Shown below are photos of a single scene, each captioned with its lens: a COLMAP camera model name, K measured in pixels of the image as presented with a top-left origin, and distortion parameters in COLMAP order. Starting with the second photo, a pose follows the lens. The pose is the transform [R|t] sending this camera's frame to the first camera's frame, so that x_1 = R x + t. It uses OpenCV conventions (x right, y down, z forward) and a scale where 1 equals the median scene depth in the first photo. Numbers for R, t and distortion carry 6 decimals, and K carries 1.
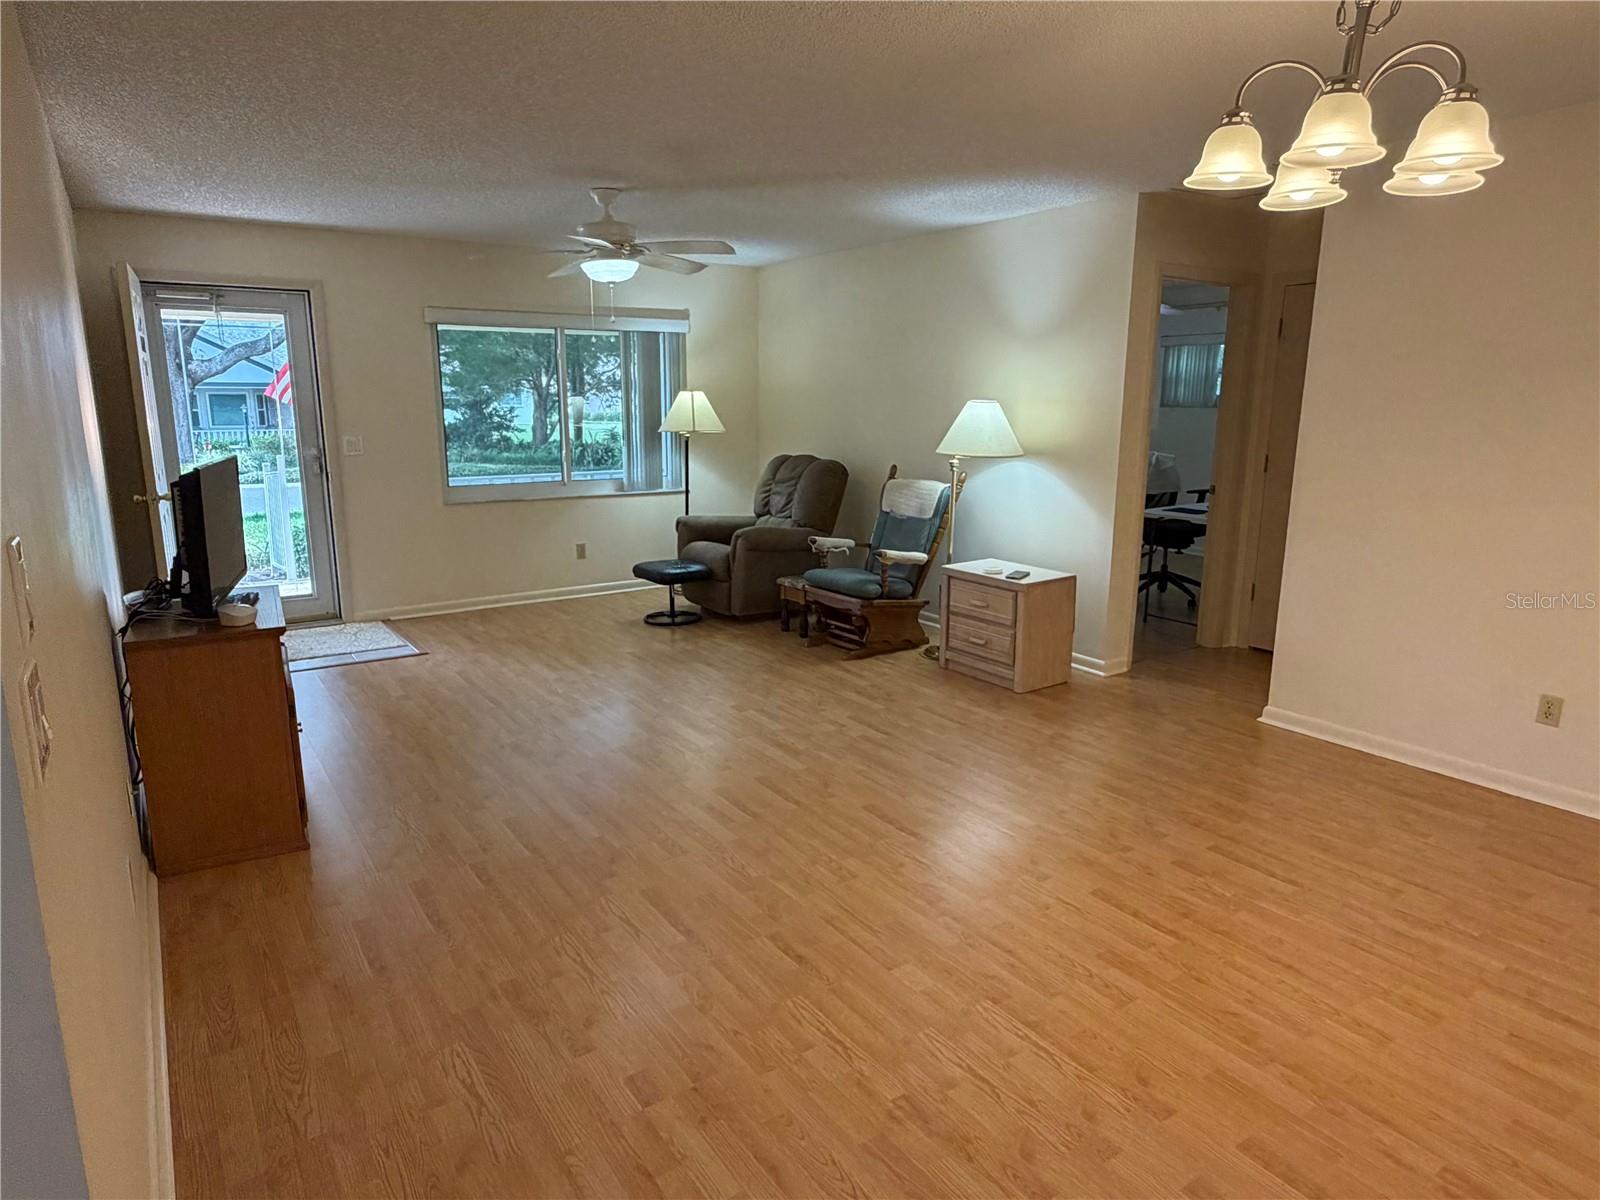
lens RADIAL K [[960.6, 0, 800.0], [0, 960.6, 600.0], [0, 0, 1]] dist [-0.002377, -0.000129]
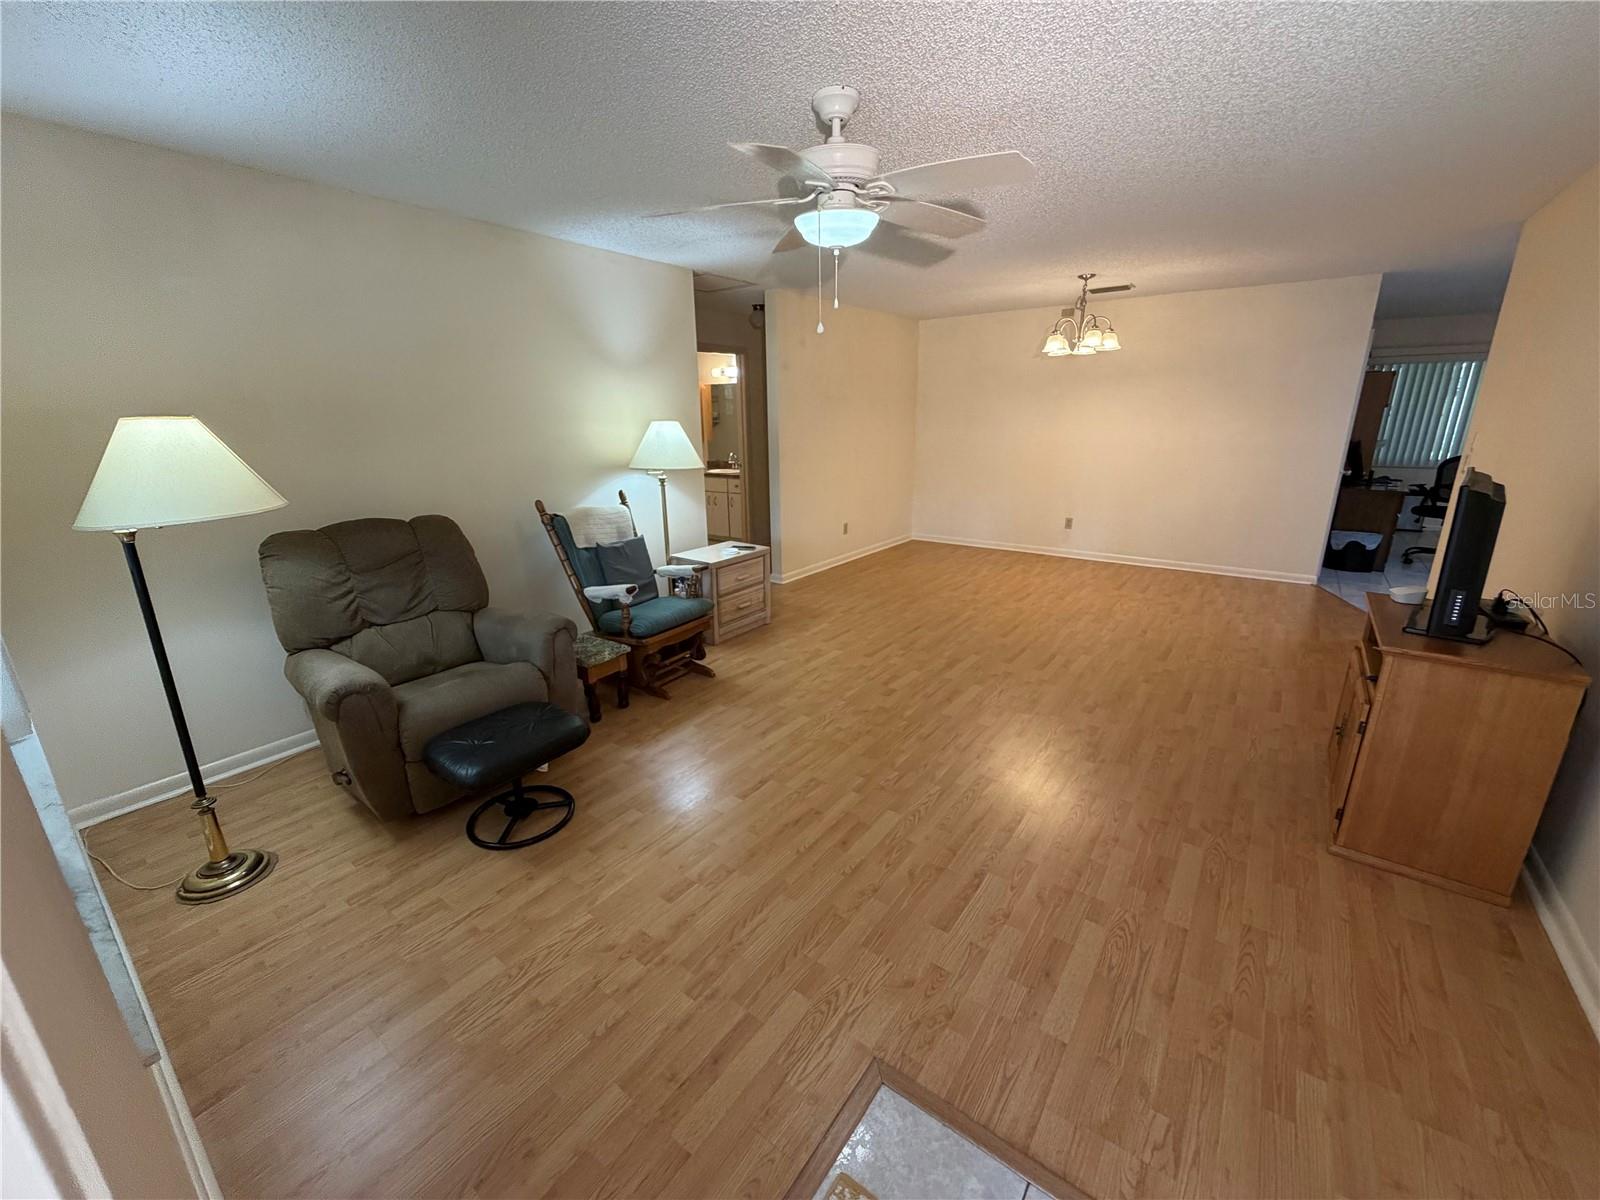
lens RADIAL K [[636.4, 0, 800.0], [0, 636.4, 600.0], [0, 0, 1]] dist [0.000299, 0.000048]
pose [[-0.317455, -0.269427, 0.909193, -0.632834], [0.210643, 0.914798, 0.344637, -0.248951], [-0.924582, 0.300921, -0.233654, 1.140904]]
